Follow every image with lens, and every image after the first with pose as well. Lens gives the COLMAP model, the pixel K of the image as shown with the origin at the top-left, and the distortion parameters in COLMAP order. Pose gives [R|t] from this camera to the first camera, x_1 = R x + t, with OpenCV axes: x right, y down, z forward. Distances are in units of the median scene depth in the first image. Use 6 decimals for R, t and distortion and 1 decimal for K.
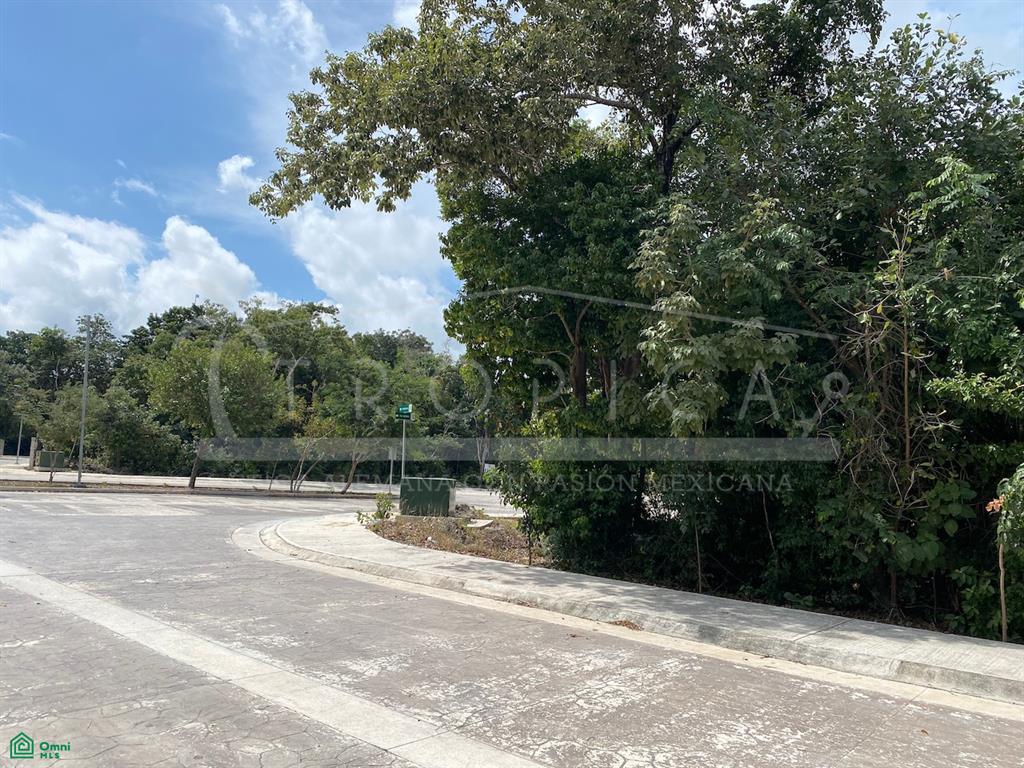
lens RADIAL K [[749.6, 0, 482.1], [0, 749.6, 385.8], [0, 0, 1]] dist [0.084989, -0.037316]
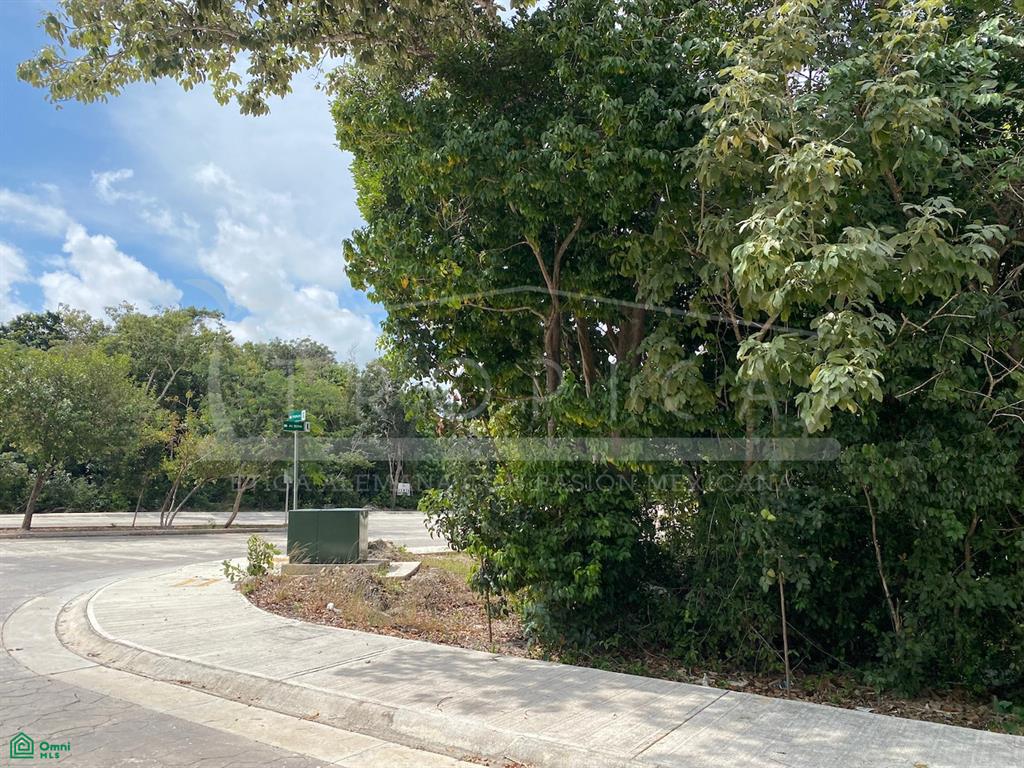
lens RADIAL K [[783.5, 0, 512.0], [0, 783.5, 384.0], [0, 0, 1]] dist [0.040609, -0.047696]
pose [[0.988005, -0.021538, 0.152911, -0.010662], [0.024414, 0.999558, -0.016953, 0.020261], [-0.152478, 0.020483, 0.988095, 0.224760]]
